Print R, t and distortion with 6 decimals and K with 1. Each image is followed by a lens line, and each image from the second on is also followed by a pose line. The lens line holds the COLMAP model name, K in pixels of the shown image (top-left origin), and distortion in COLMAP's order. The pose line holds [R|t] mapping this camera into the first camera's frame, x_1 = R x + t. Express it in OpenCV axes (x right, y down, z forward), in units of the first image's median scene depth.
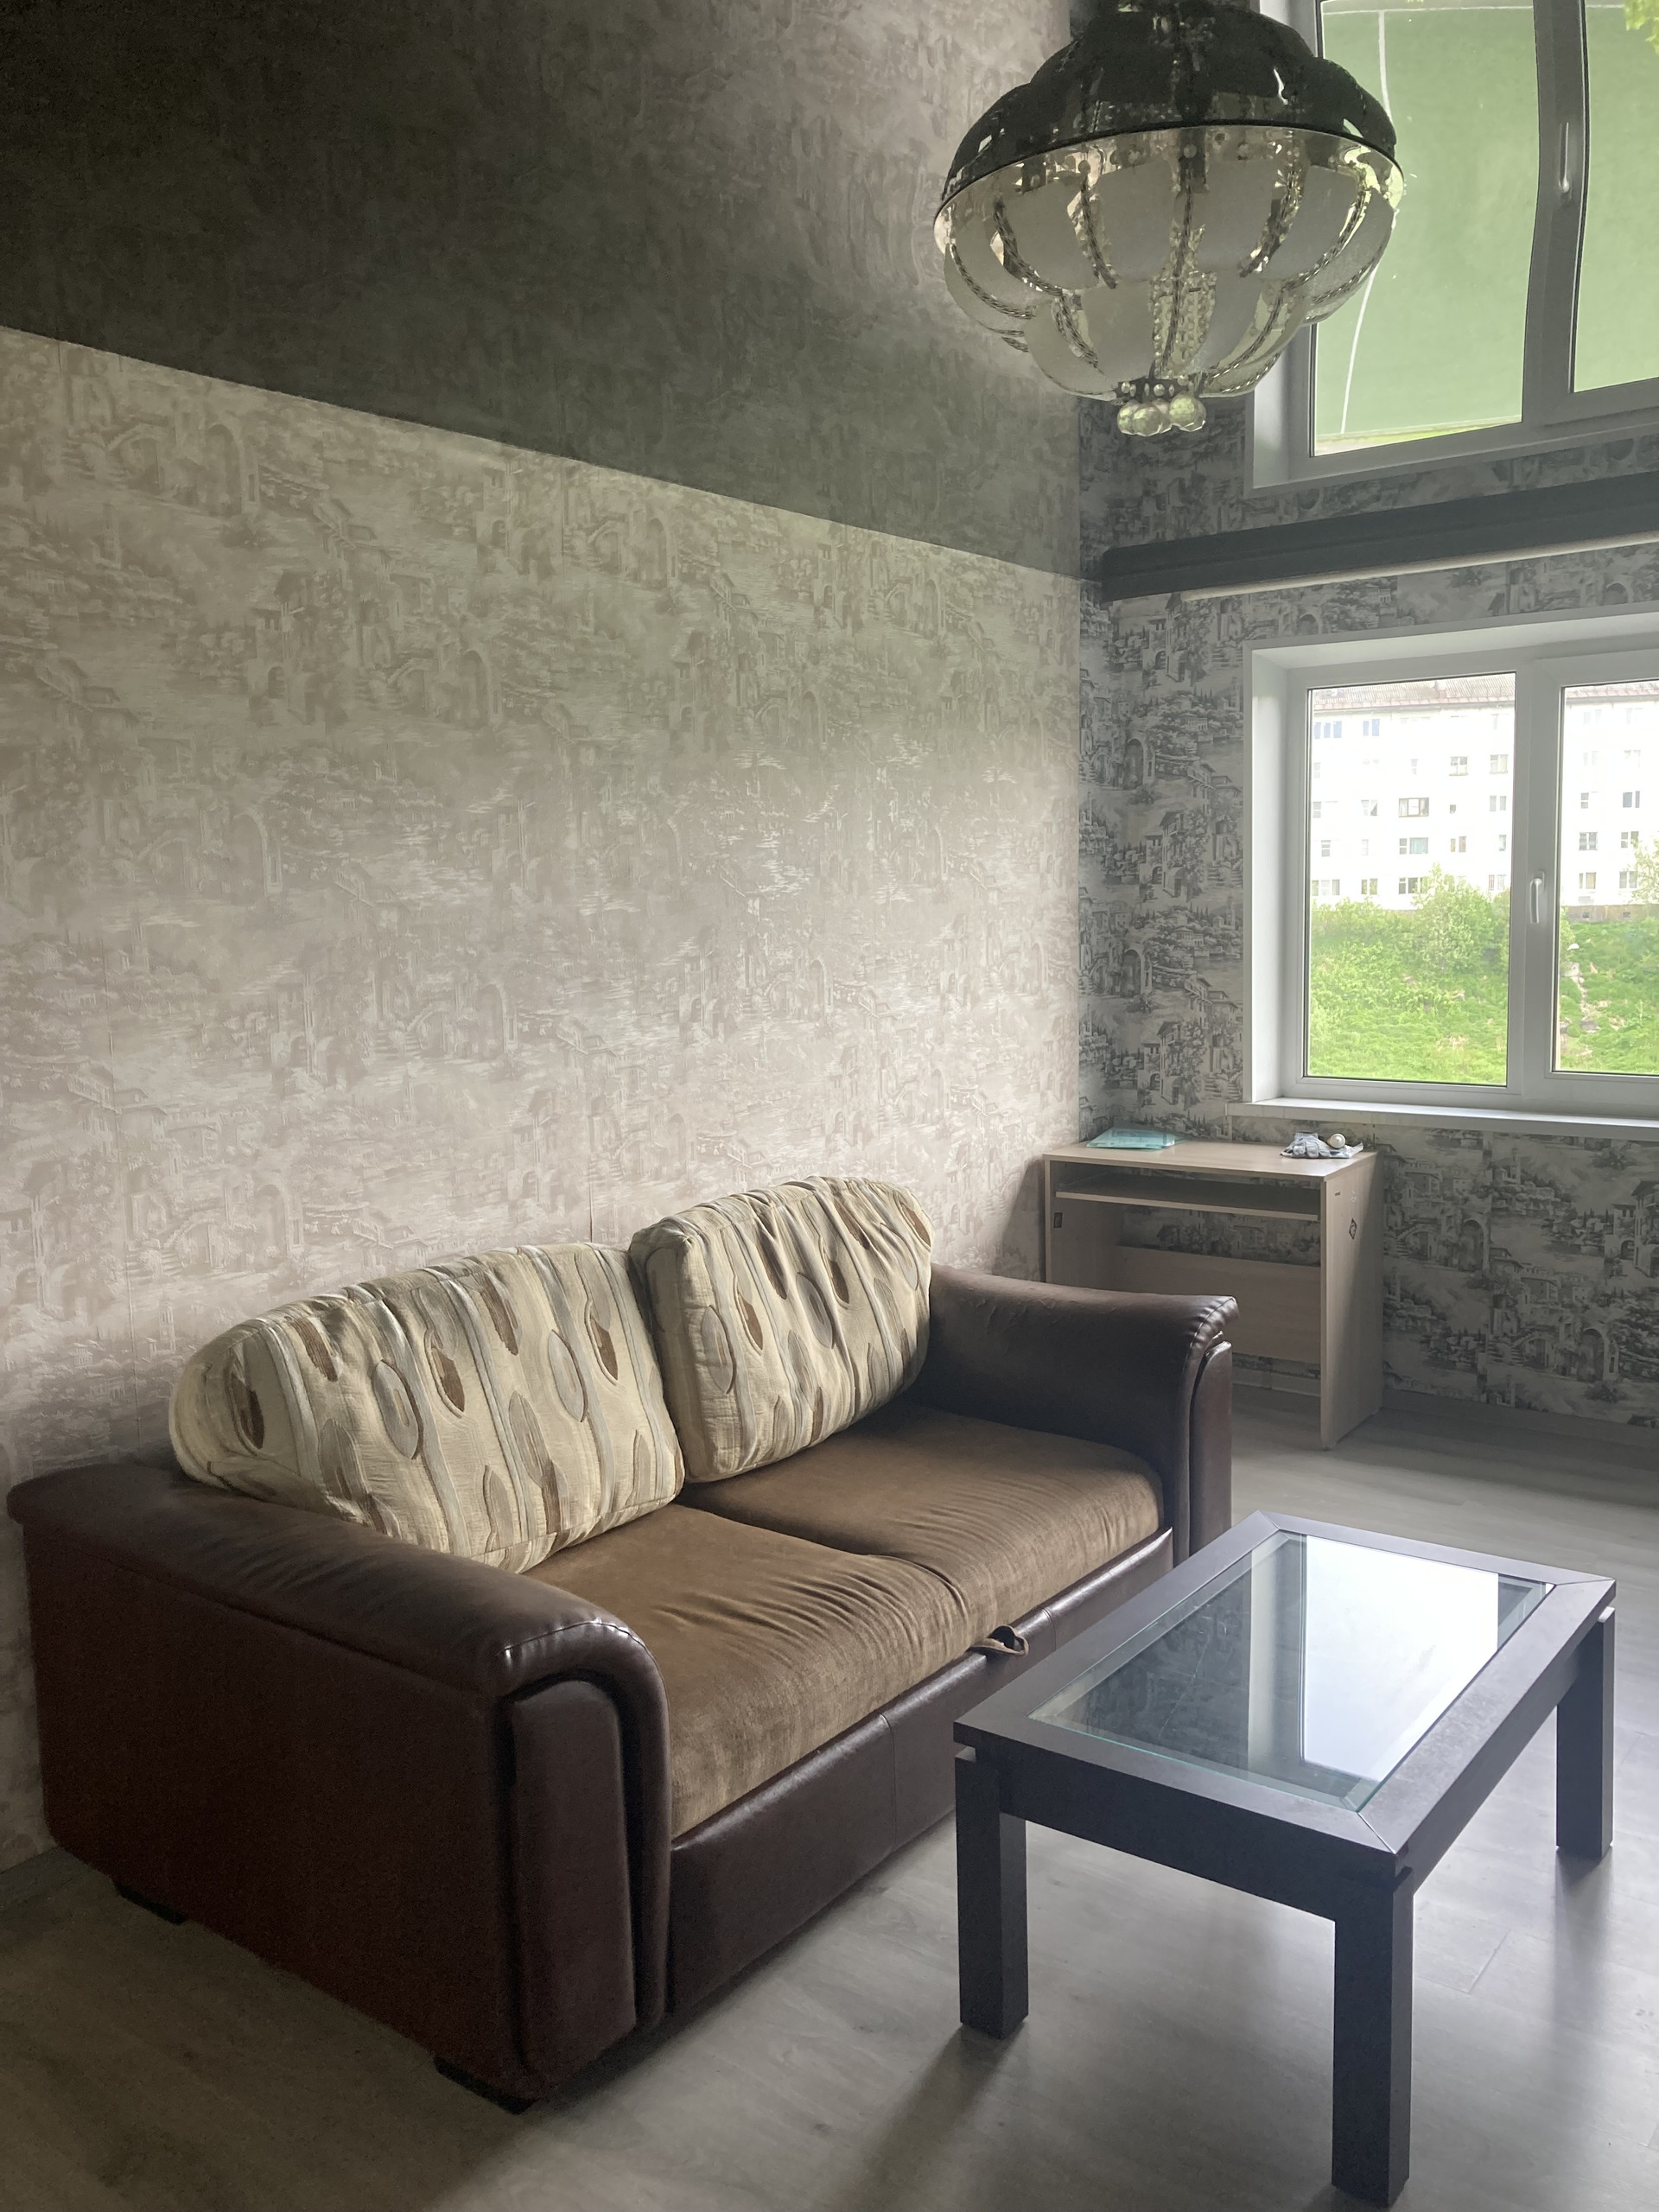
lens RADIAL K [[1806.6, 0, 827.3], [0, 1806.6, 1095.2], [0, 0, 1]] dist [0.006078, -0.007938]
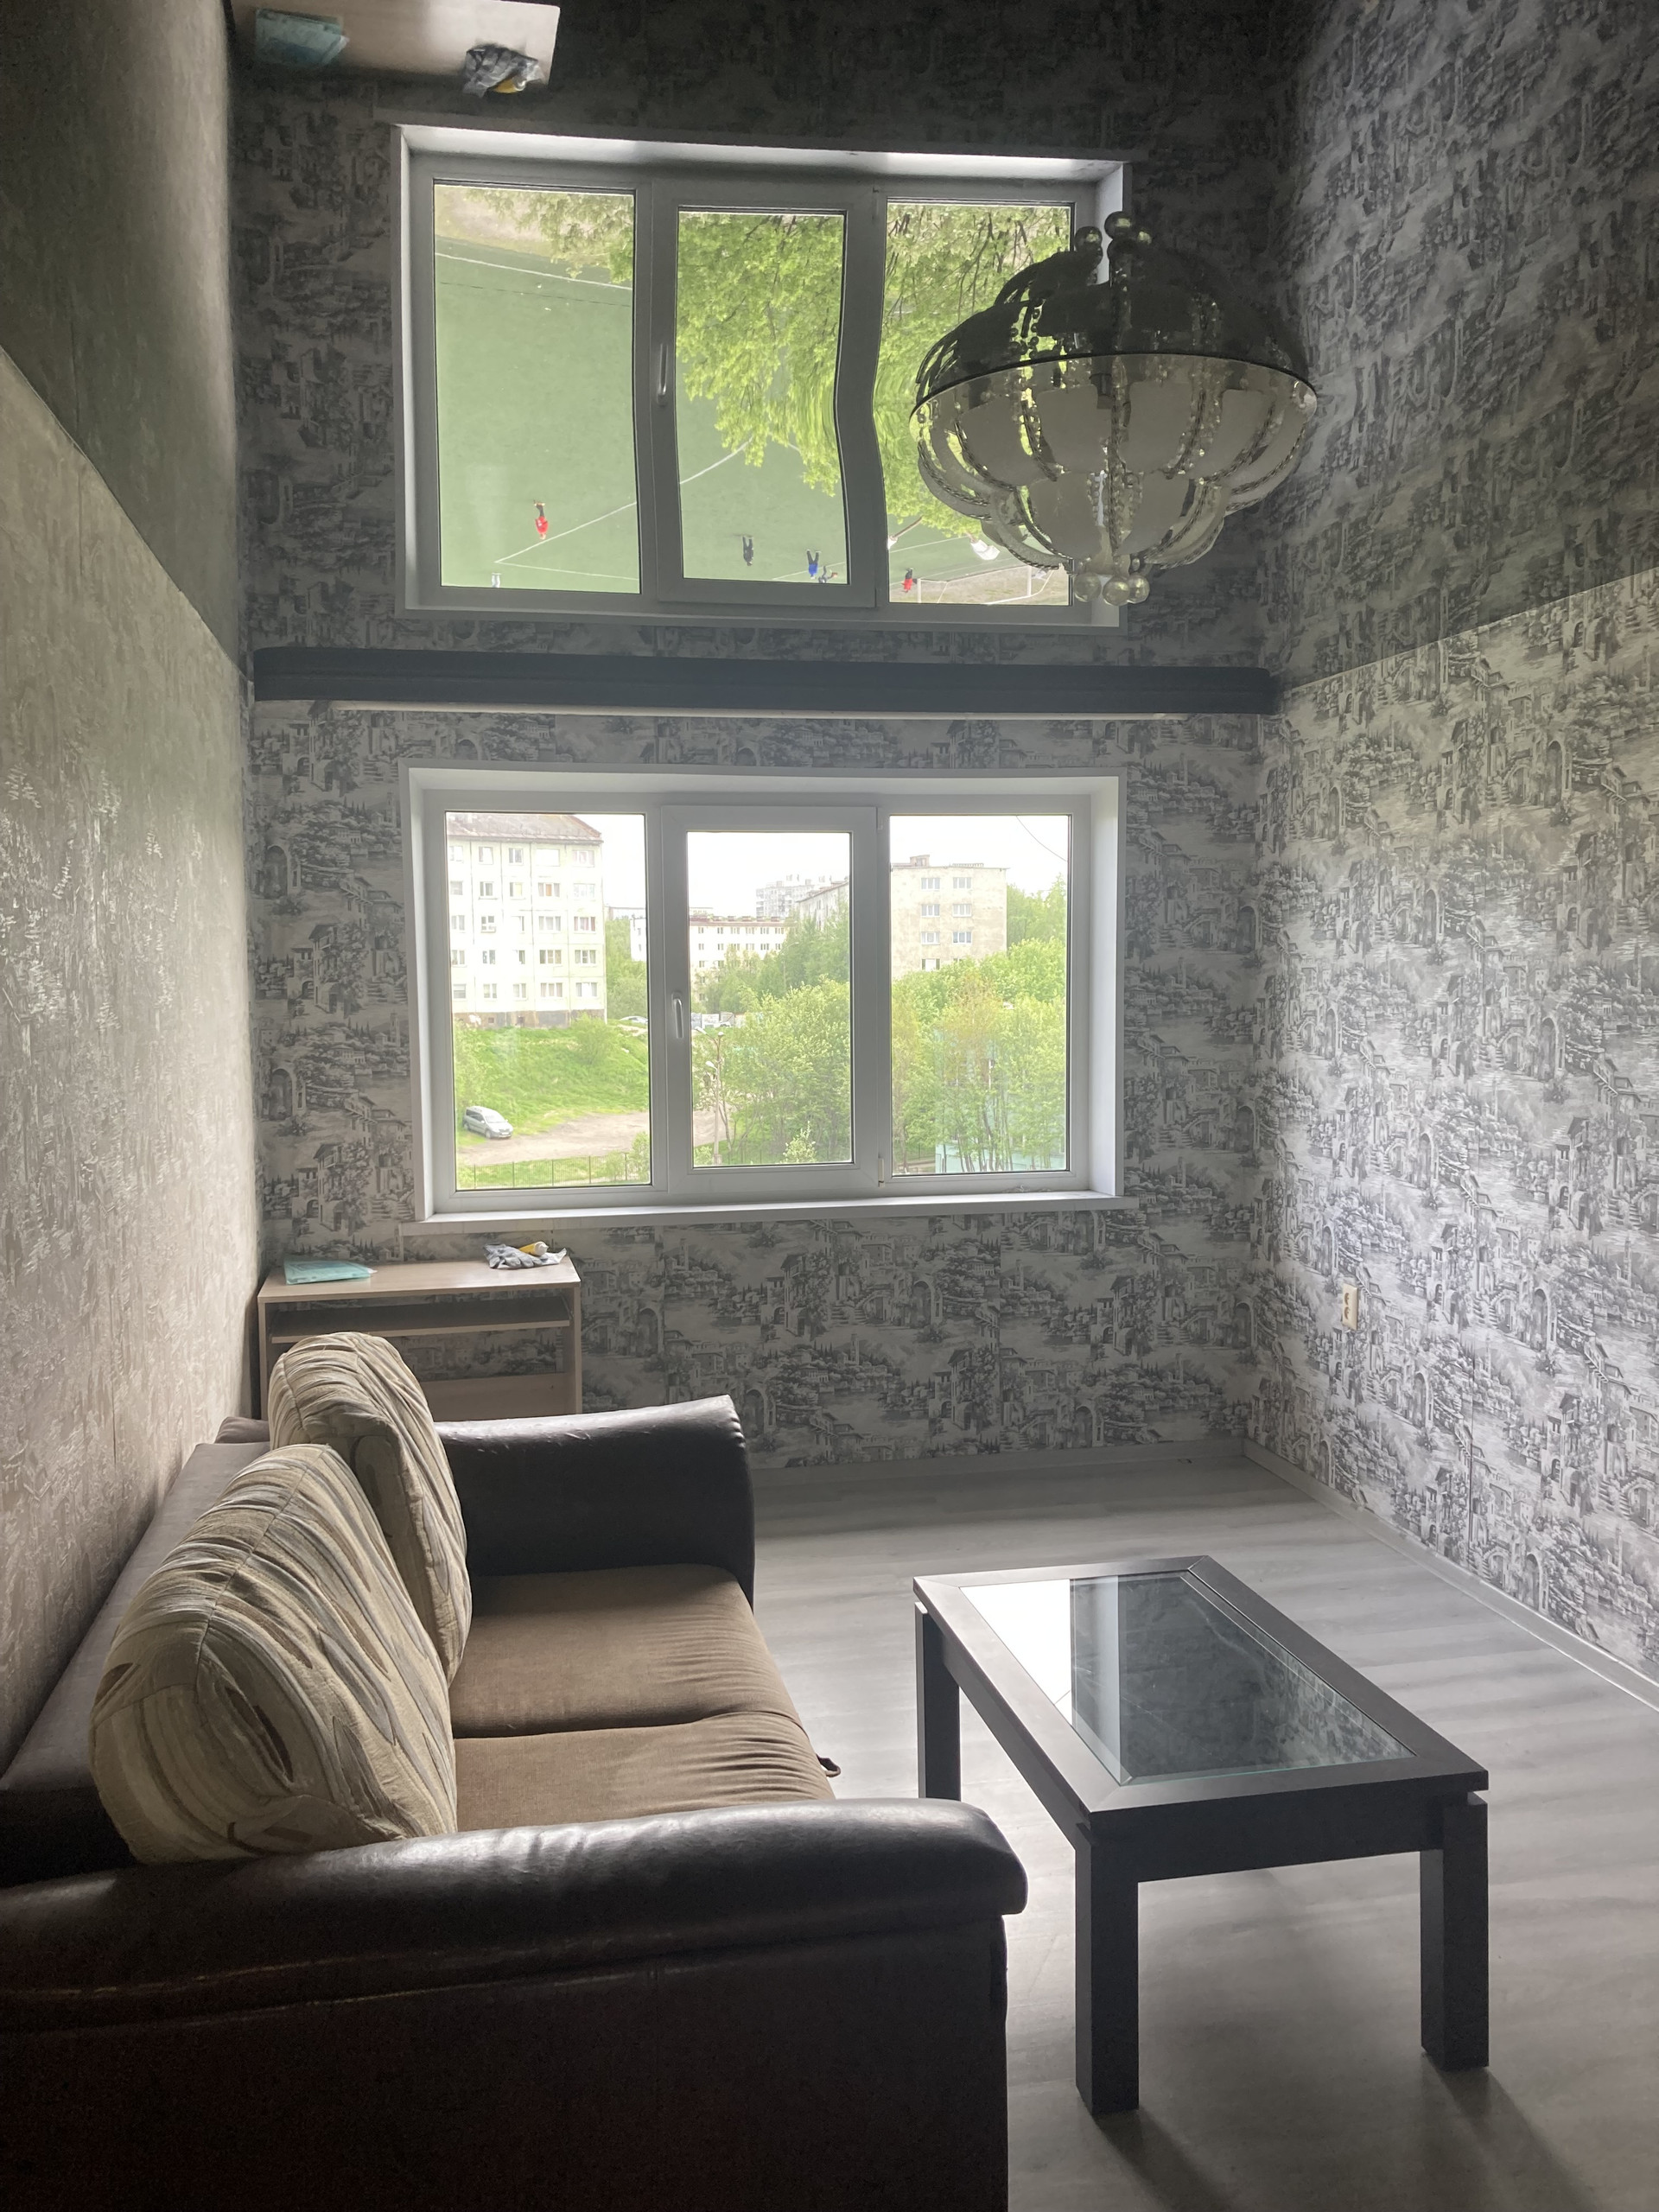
lens RADIAL K [[1807.2, 0, 830.4], [0, 1807.2, 1077.5], [0, 0, 1]] dist [0.044333, -0.002181]
pose [[0.660007, -0.027899, 0.750741, -0.369339], [0.081463, 0.996076, -0.034602, -0.022012], [-0.746829, 0.083995, 0.659690, 0.179776]]
